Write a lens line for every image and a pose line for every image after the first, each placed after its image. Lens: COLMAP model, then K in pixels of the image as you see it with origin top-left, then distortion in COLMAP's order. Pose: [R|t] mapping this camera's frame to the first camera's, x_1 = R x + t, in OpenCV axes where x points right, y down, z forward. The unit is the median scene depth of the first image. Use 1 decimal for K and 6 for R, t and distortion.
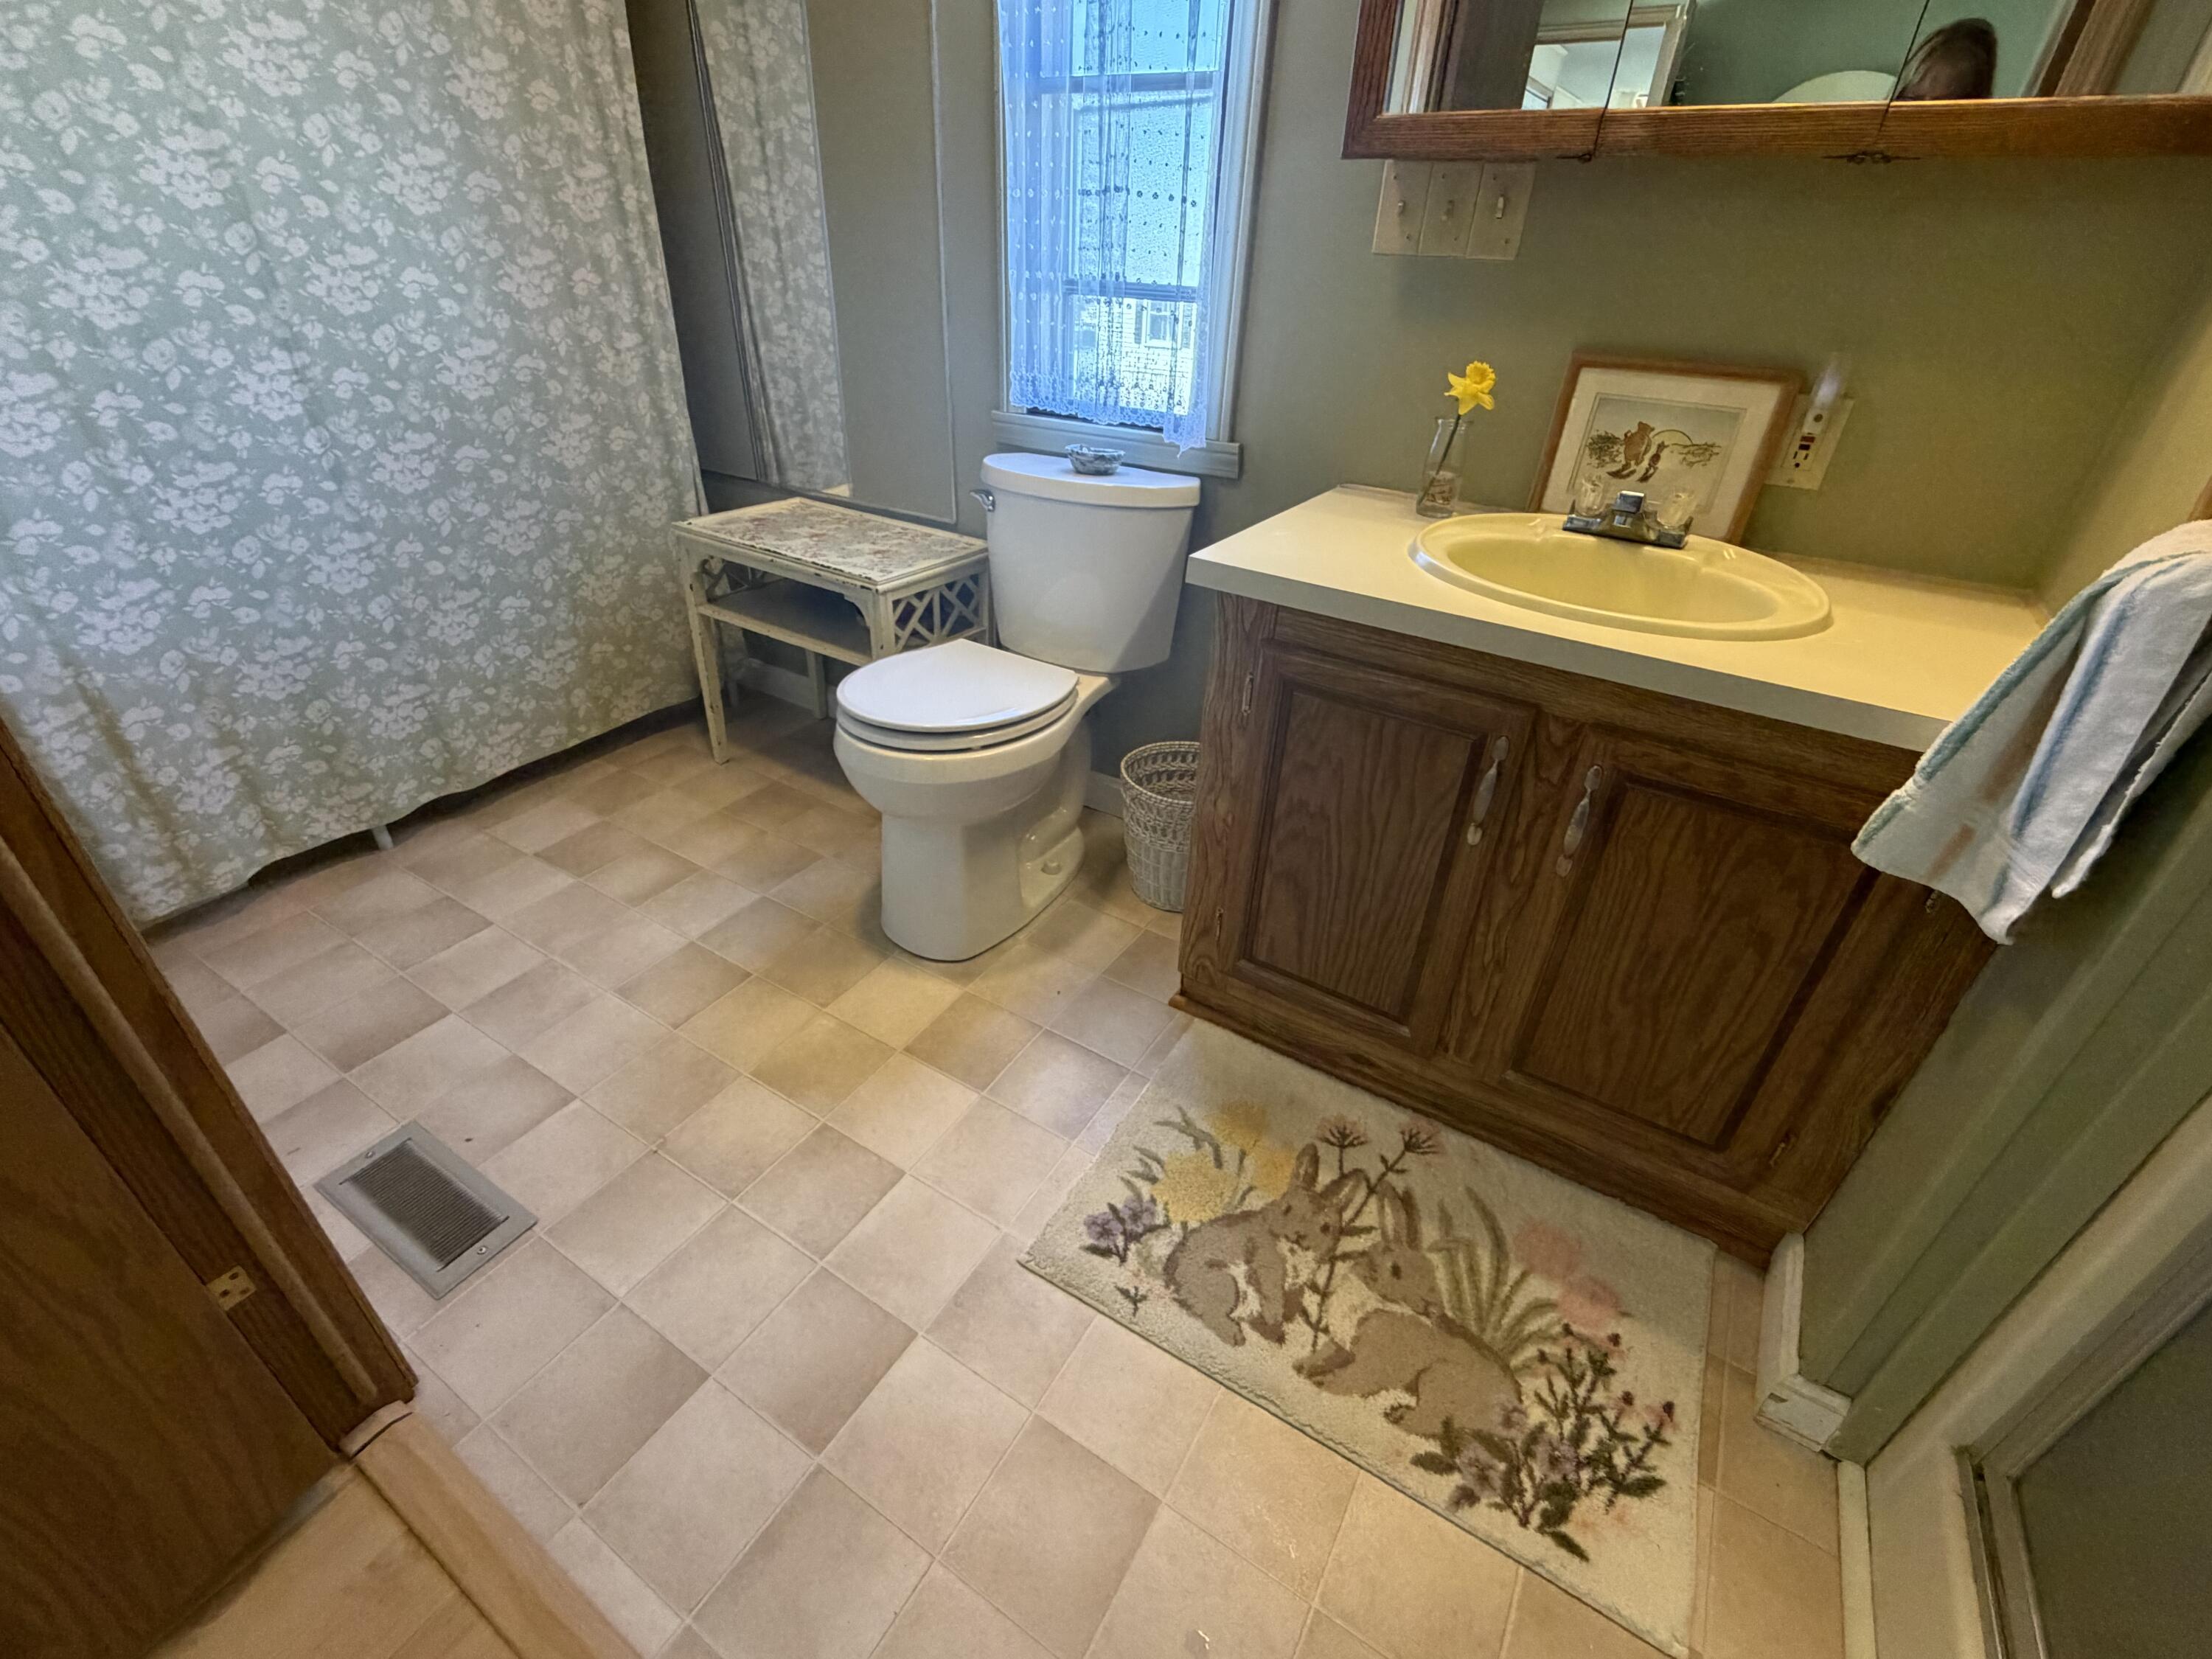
lens RADIAL K [[1000.6, 0, 1100.7], [0, 1000.6, 832.4], [0, 0, 1]] dist [-0.000741, 0.000297]
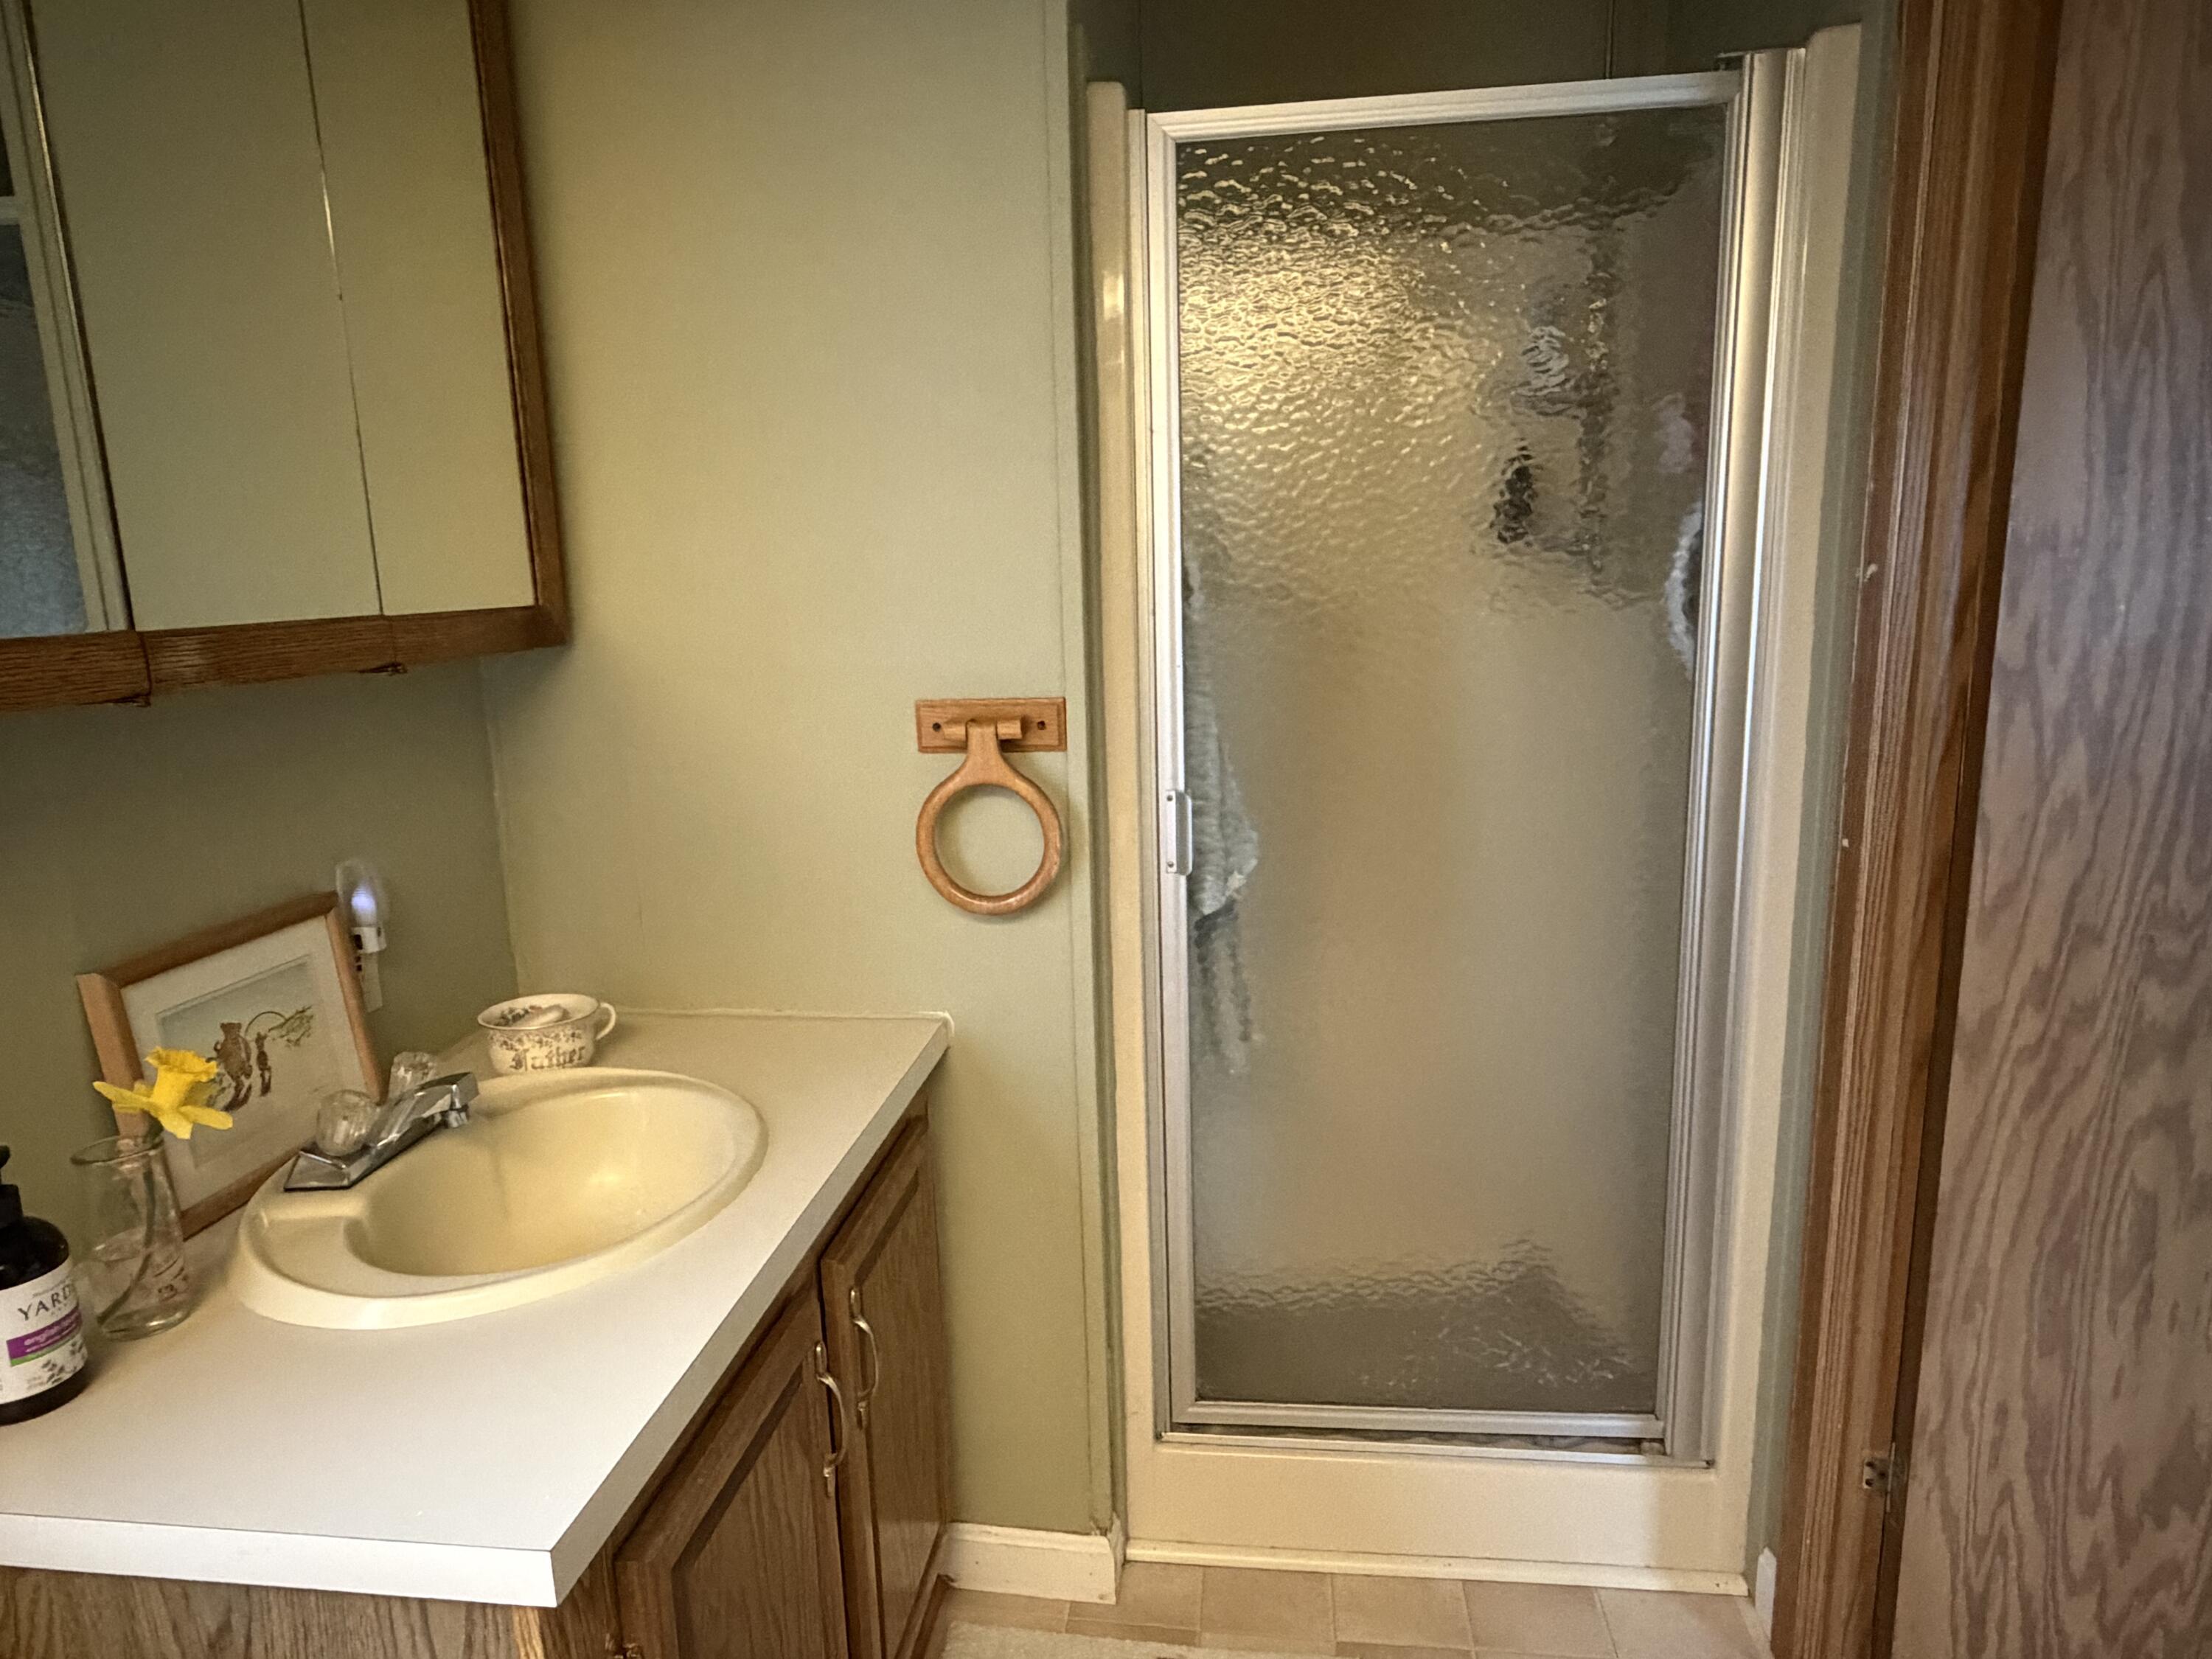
lens RADIAL K [[1373.2, 0, 1089.4], [0, 1373.2, 831.5], [0, 0, 1]] dist [-0.000165, -0.001010]
pose [[-0.422678, -0.179860, 0.888253, -0.452657], [0.506207, 0.766114, 0.396009, -0.575494], [-0.751730, 0.617024, -0.232773, 0.717528]]
